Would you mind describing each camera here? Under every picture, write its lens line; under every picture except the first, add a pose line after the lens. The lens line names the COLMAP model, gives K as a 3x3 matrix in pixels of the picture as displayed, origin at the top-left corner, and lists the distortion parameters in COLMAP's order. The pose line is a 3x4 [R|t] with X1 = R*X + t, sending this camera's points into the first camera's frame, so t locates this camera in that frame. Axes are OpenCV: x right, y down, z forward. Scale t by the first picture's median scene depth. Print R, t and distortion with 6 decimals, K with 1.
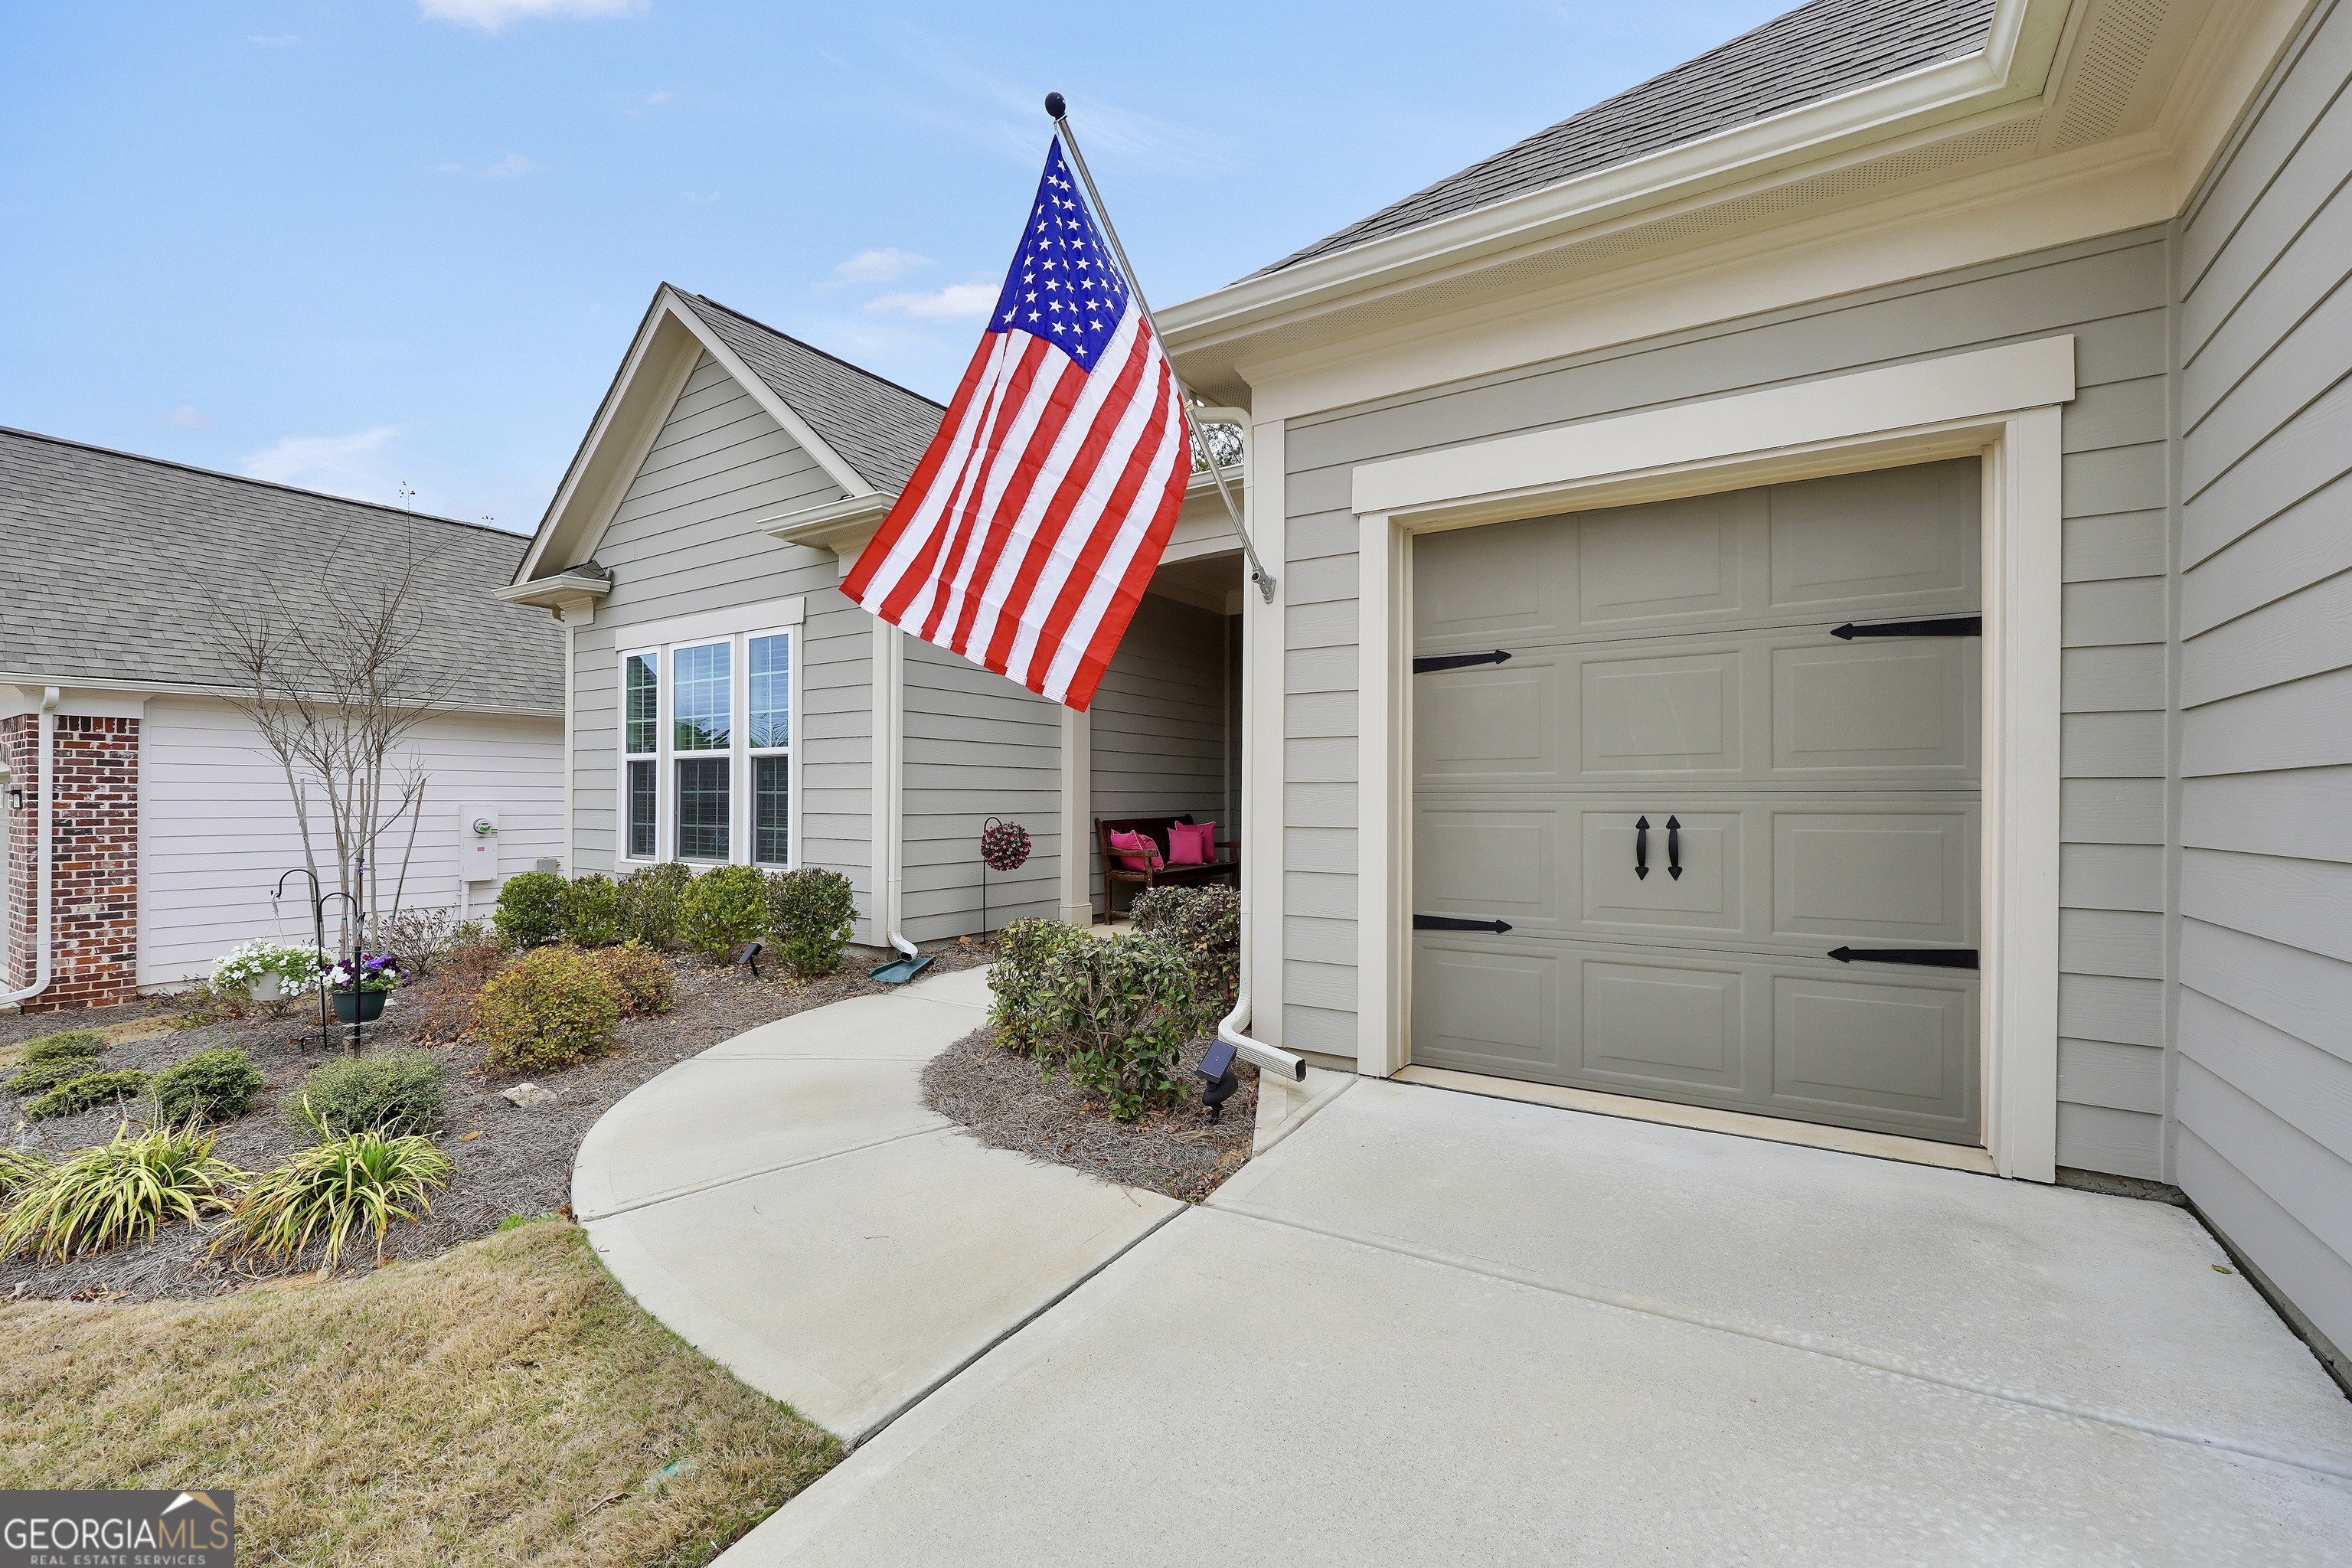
lens RADIAL K [[997.0, 0, 1163.1], [0, 997.0, 795.3], [0, 0, 1]] dist [-0.012712, 0.001719]
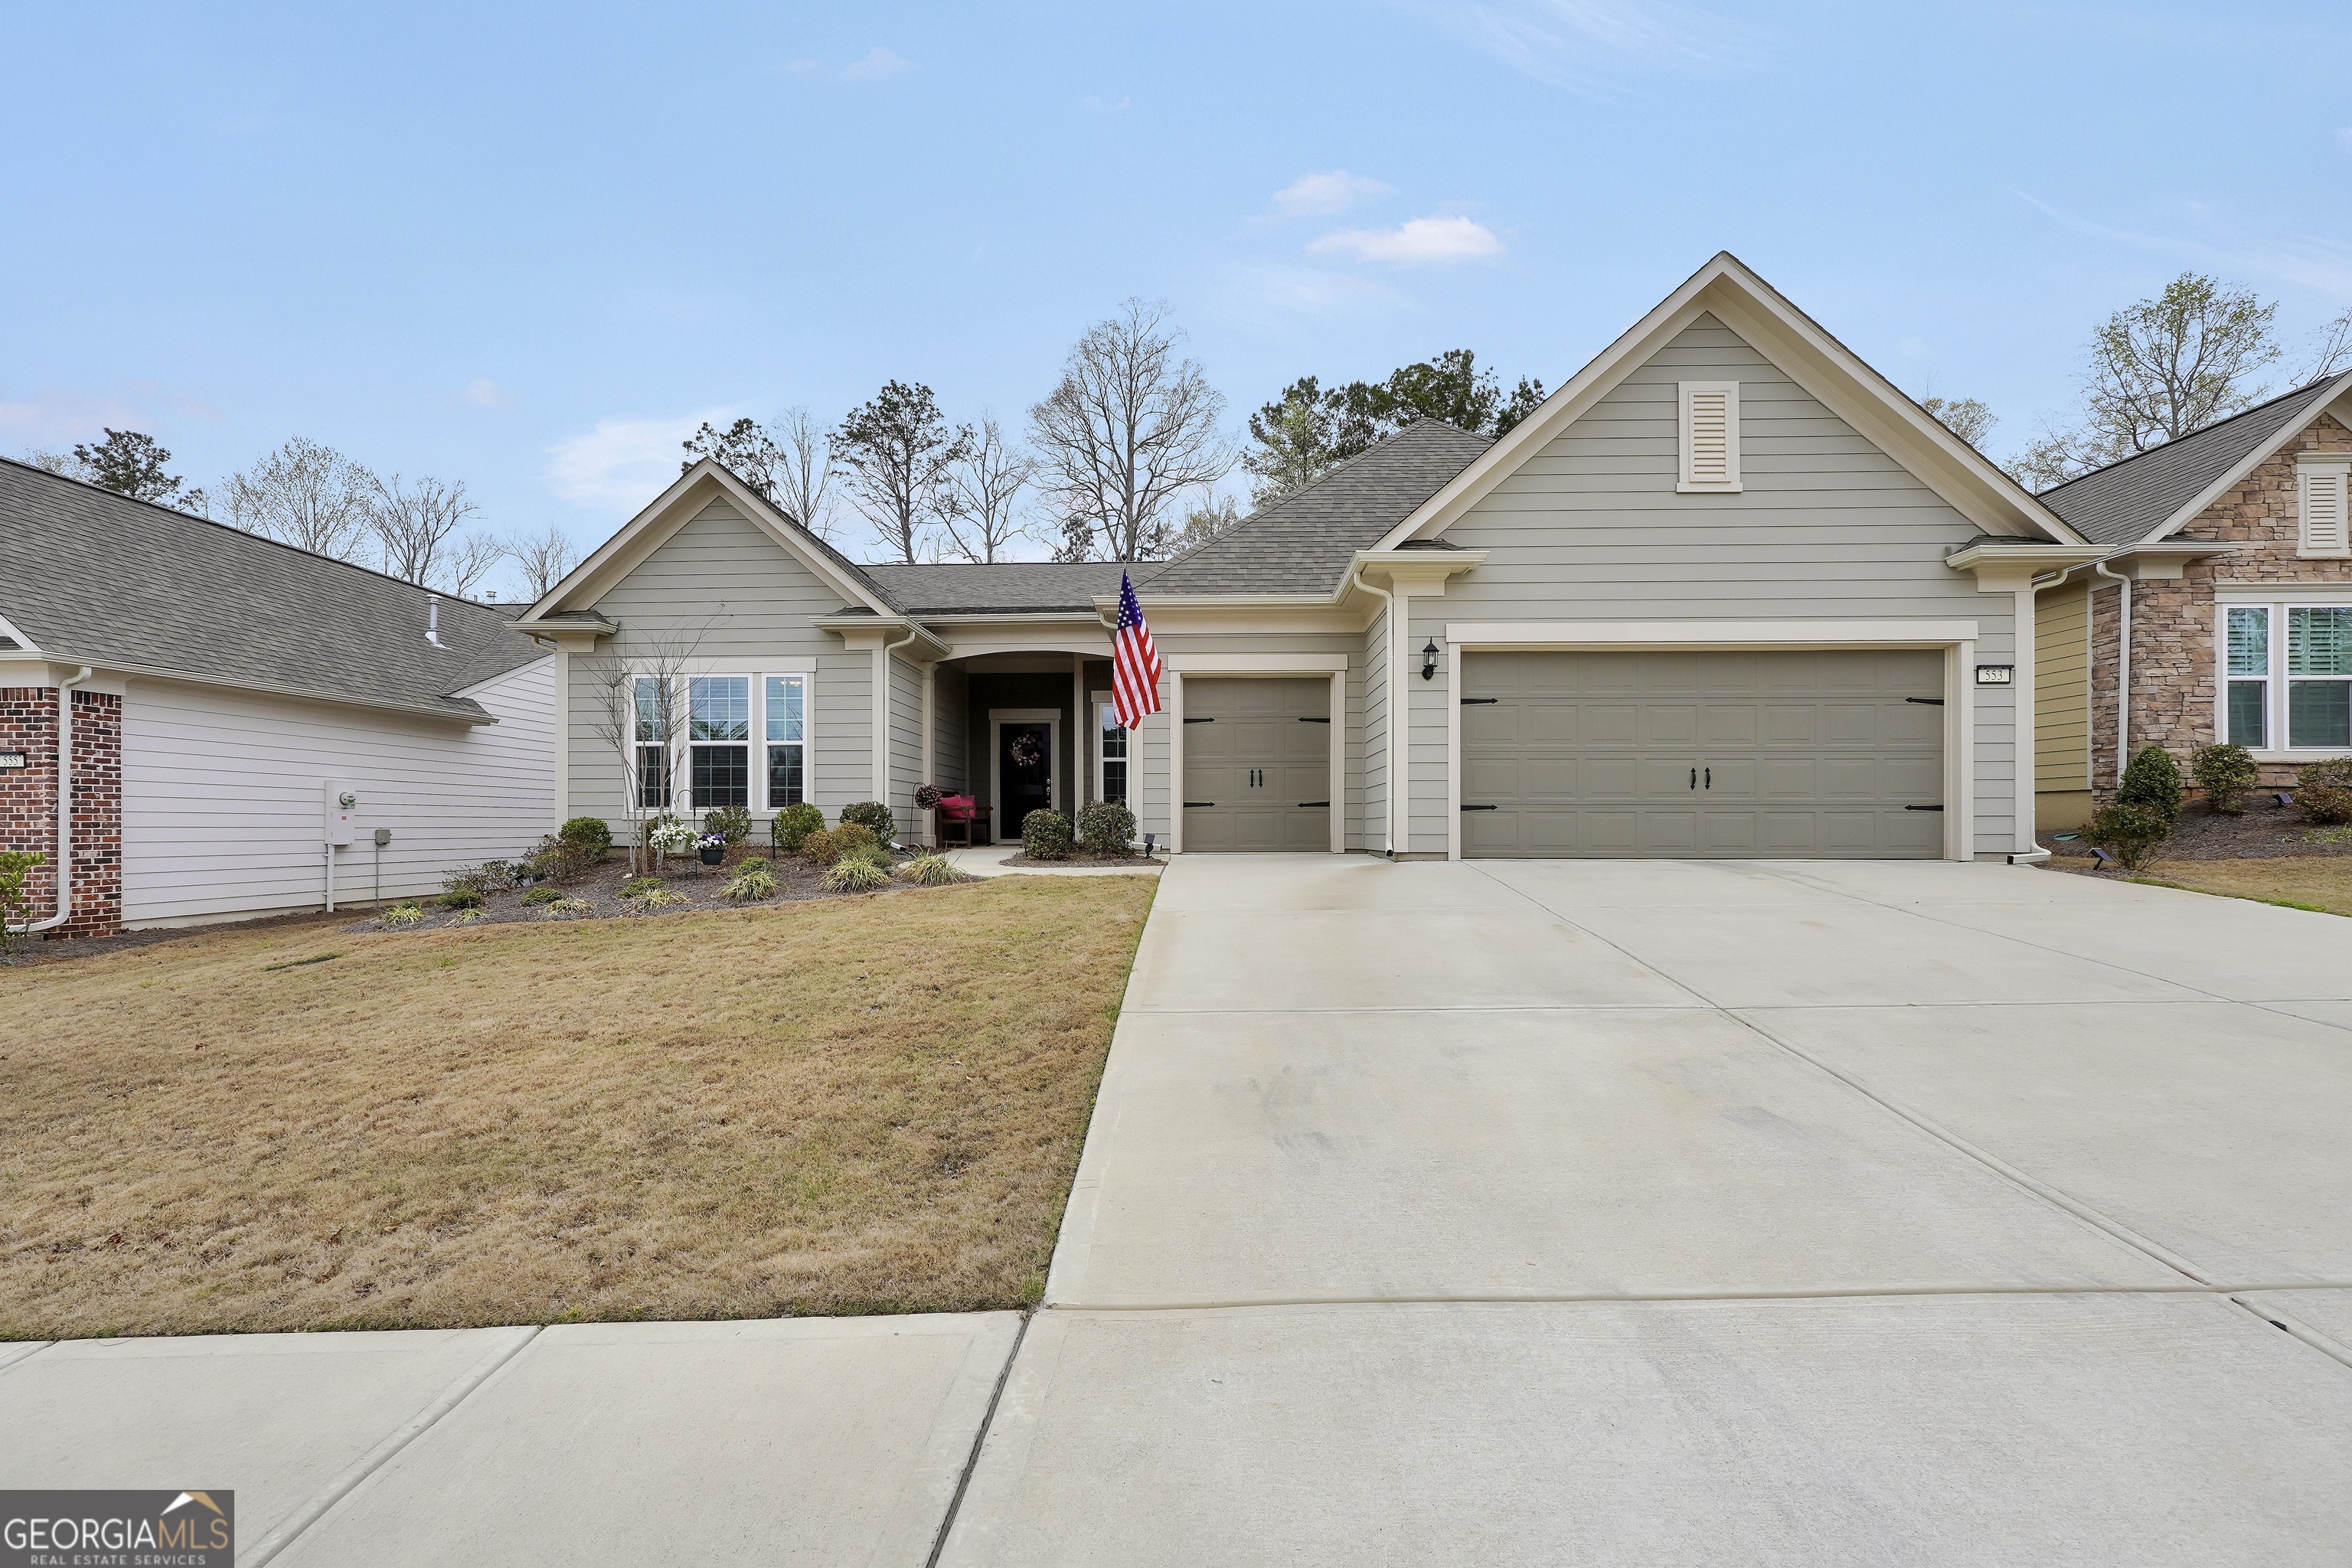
lens RADIAL K [[997.0, 0, 1141.6], [0, 997.0, 824.8], [0, 0, 1]] dist [-0.012712, 0.001719]
pose [[0.859219, -0.002917, 0.511600, -0.629300], [-0.000119, 0.999983, 0.005901, 0.075147], [-0.511608, -0.005132, 0.859204, -0.690989]]
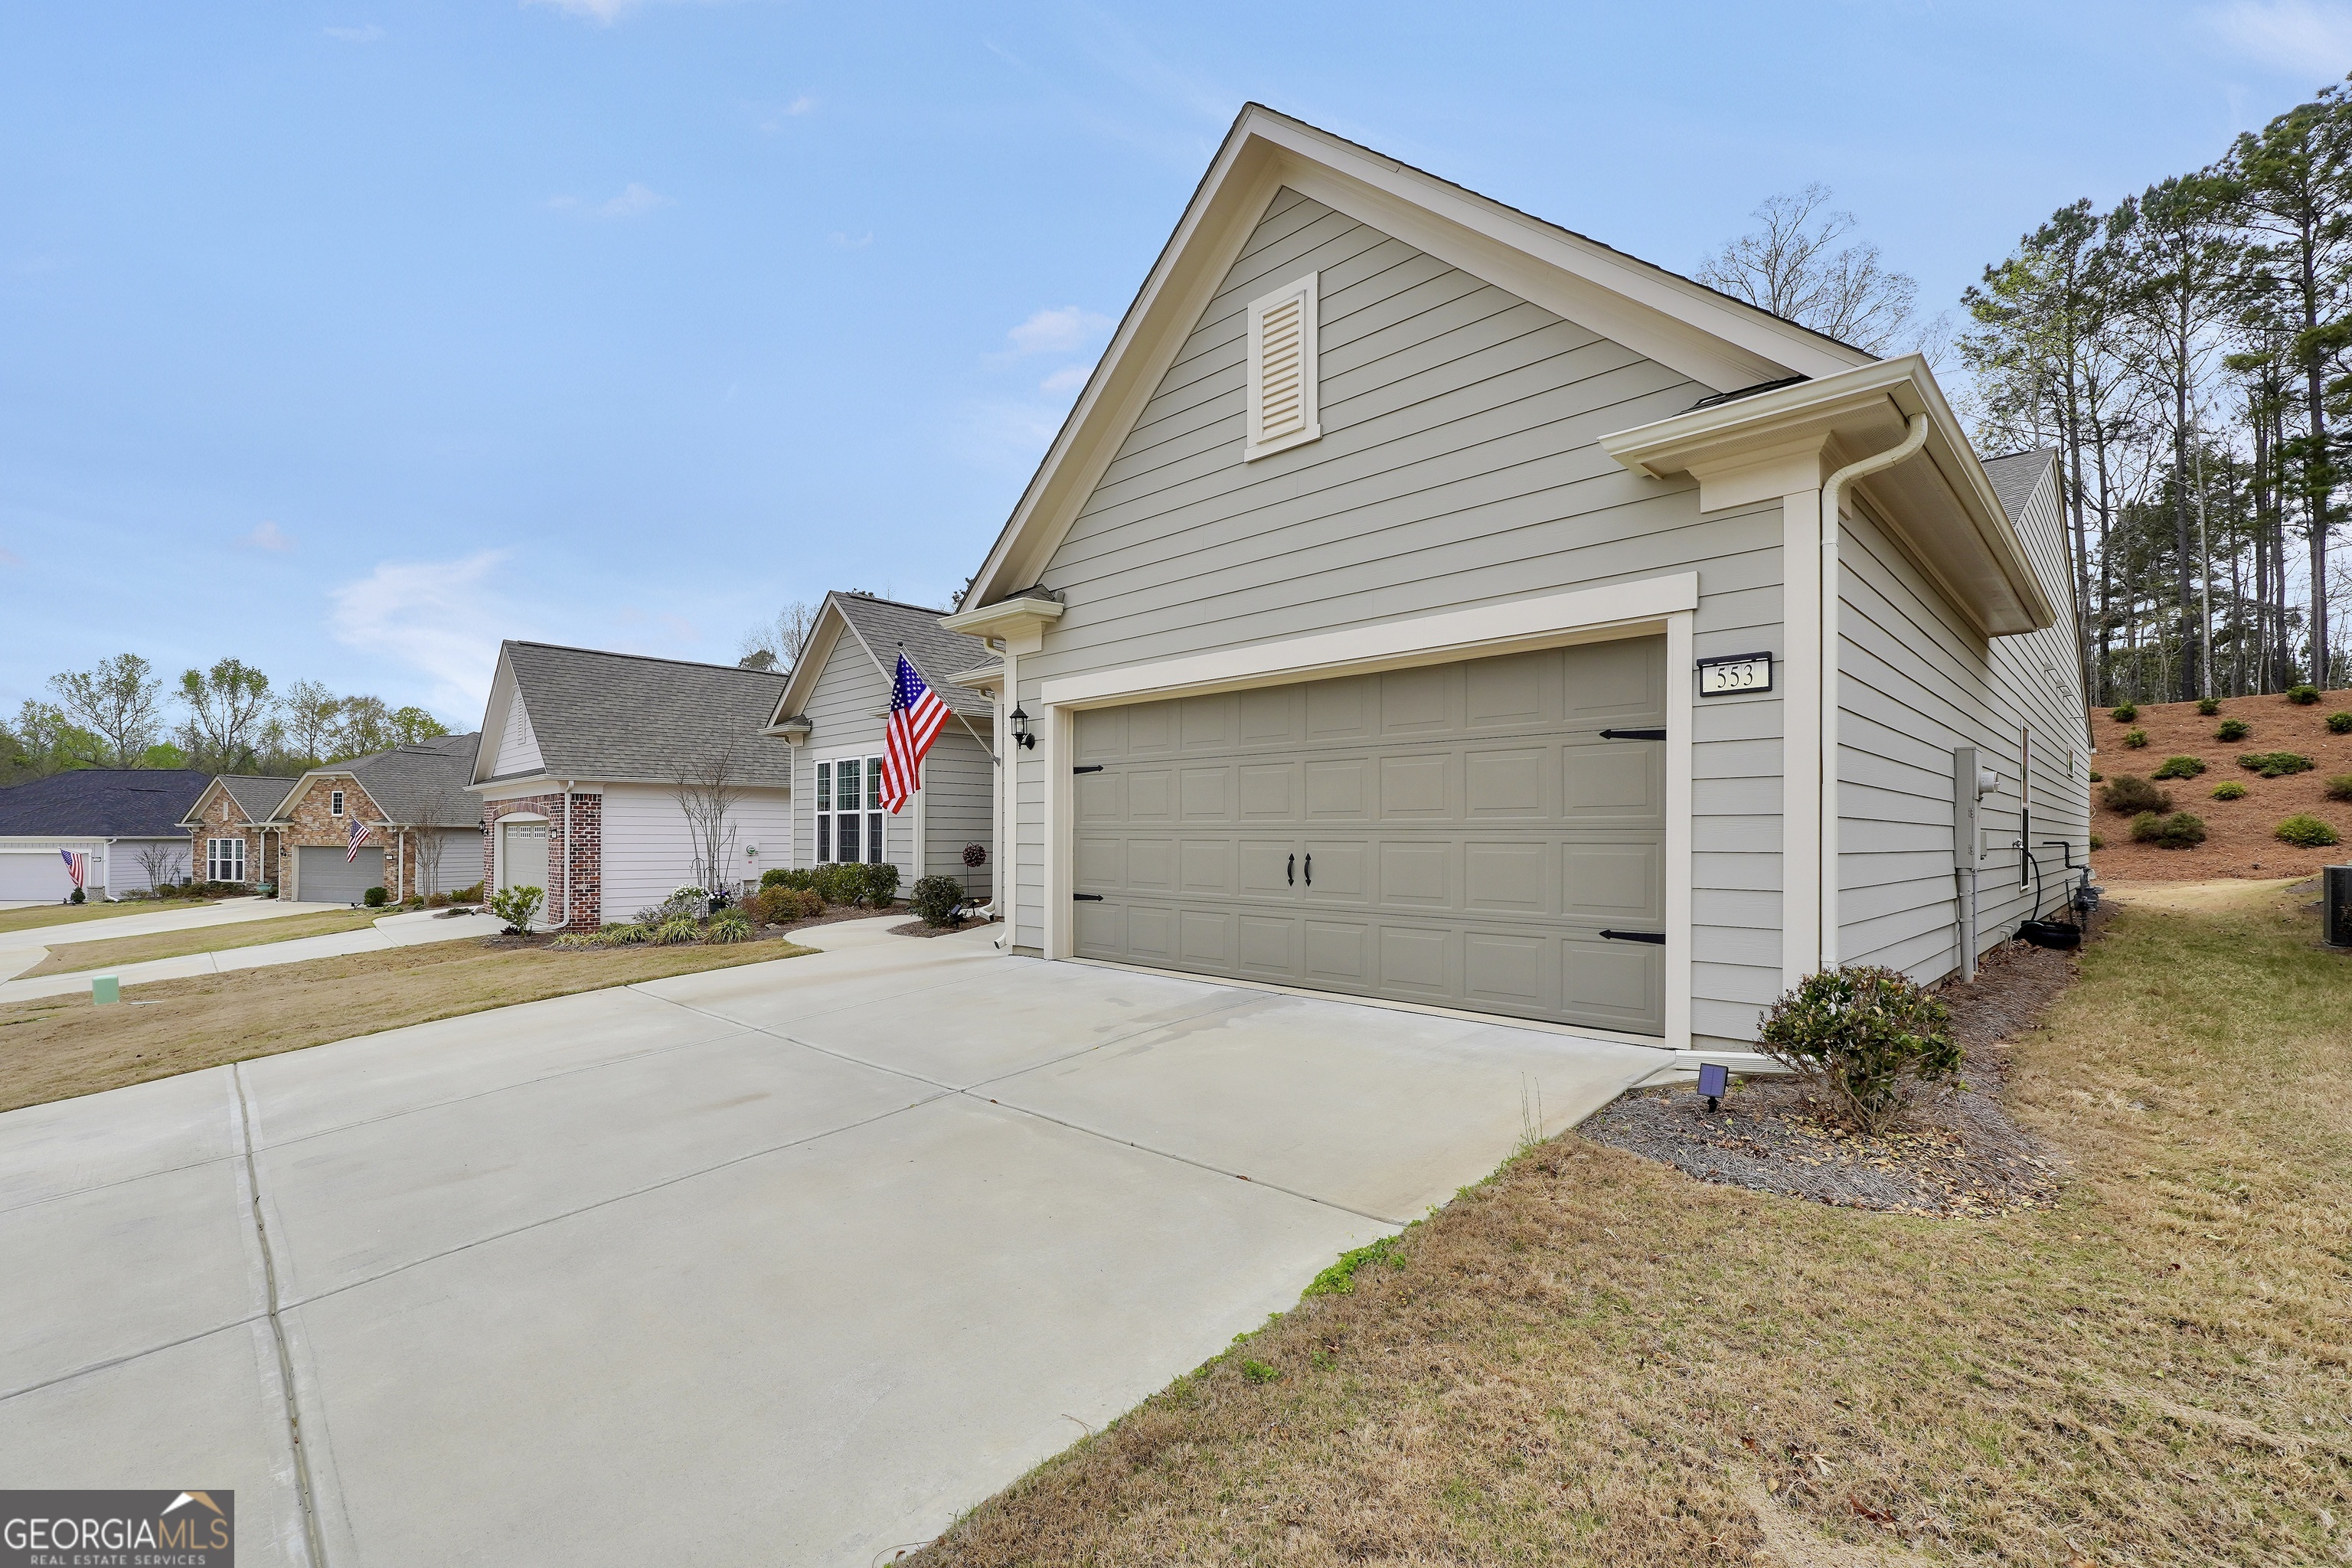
lens RADIAL K [[997.0, 0, 1149.7], [0, 997.0, 834.8], [0, 0, 1]] dist [-0.012712, 0.001719]
pose [[0.977652, 0.001061, -0.210225, 0.535183], [-0.000643, 0.999998, 0.002057, 0.001292], [0.210227, -0.001876, 0.977651, -0.821556]]
